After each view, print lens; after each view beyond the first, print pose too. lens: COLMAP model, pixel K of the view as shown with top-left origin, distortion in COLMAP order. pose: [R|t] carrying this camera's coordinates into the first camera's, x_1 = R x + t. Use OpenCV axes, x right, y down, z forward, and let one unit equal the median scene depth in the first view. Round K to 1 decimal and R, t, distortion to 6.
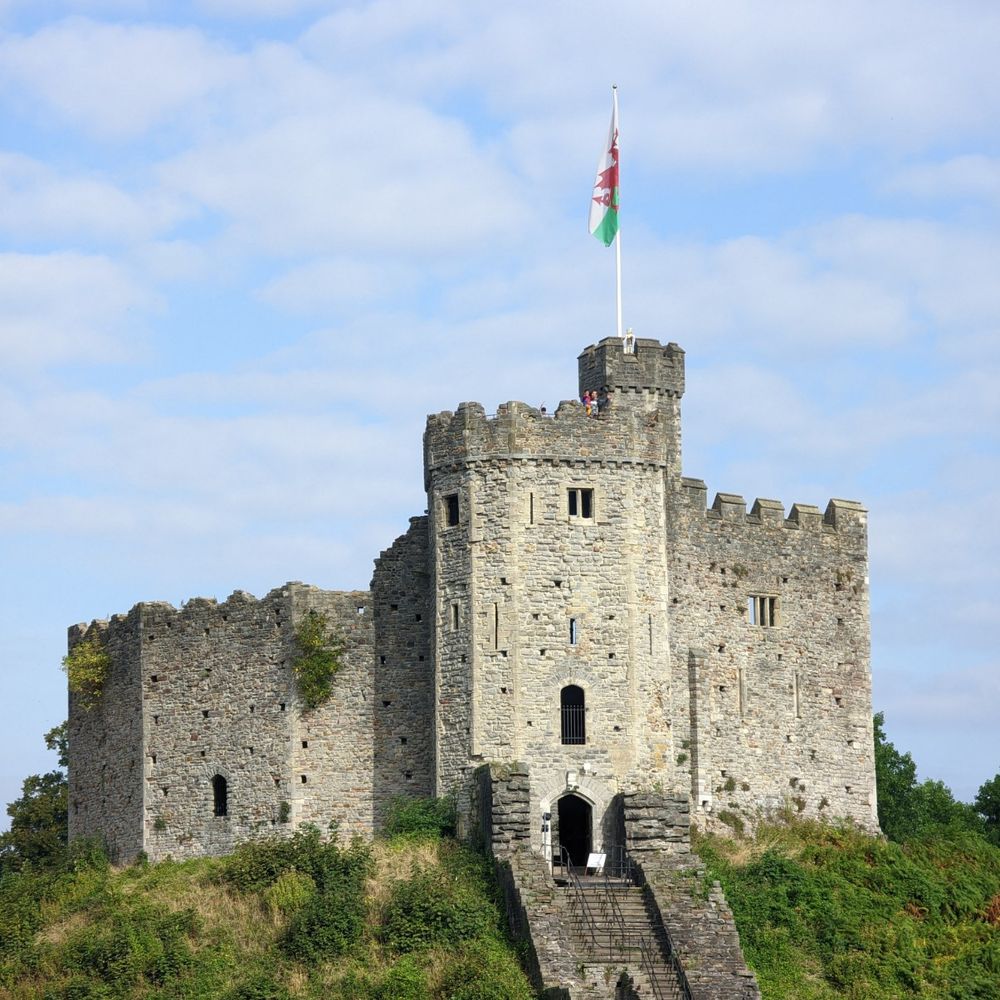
lens RADIAL K [[4363.2, 0, 500.0], [0, 4363.2, 500.0], [0, 0, 1]] dist [0.203733, -3.365504]
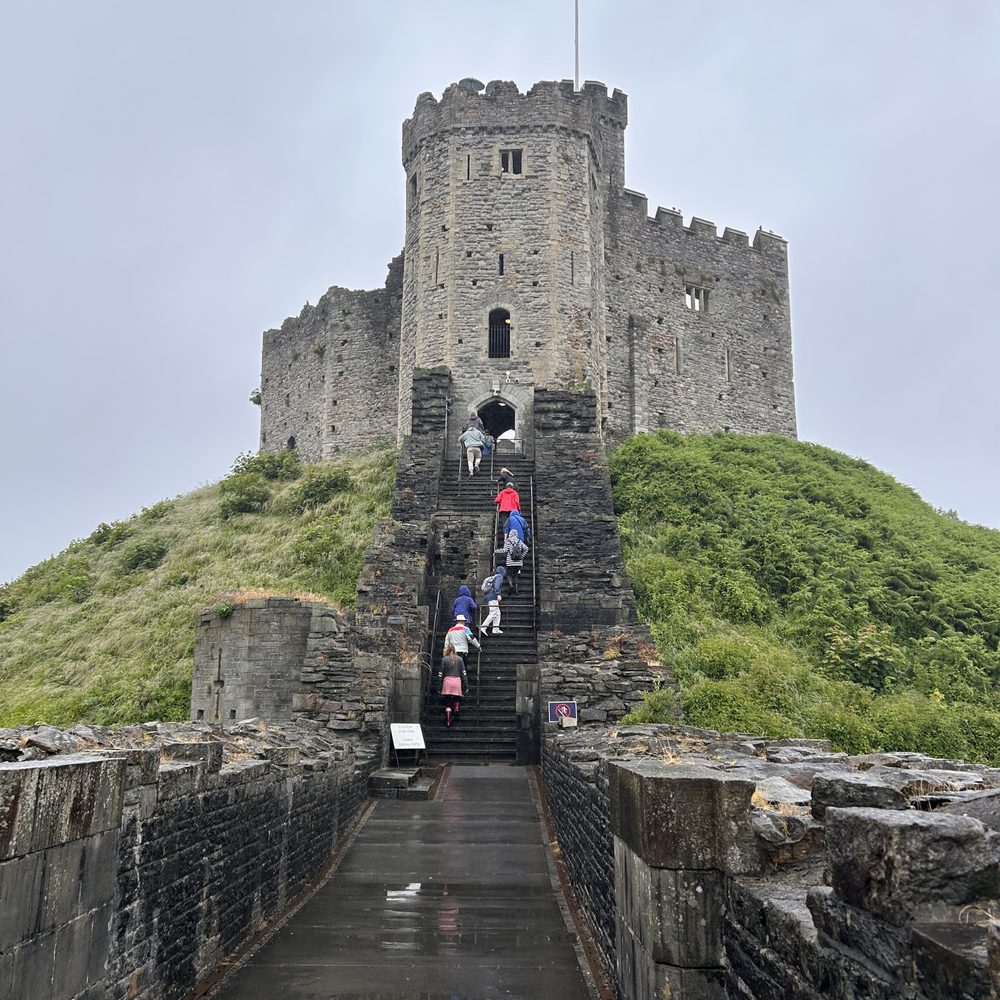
lens RADIAL K [[1024.5, 0, 497.2], [0, 1024.5, 521.2], [0, 0, 1]] dist [0.197364, -0.711031]
pose [[0.967763, -0.028234, -0.250274, 0.081733], [0.015785, 0.998543, -0.051611, 0.111299], [0.251367, 0.045997, 0.966798, 0.731991]]
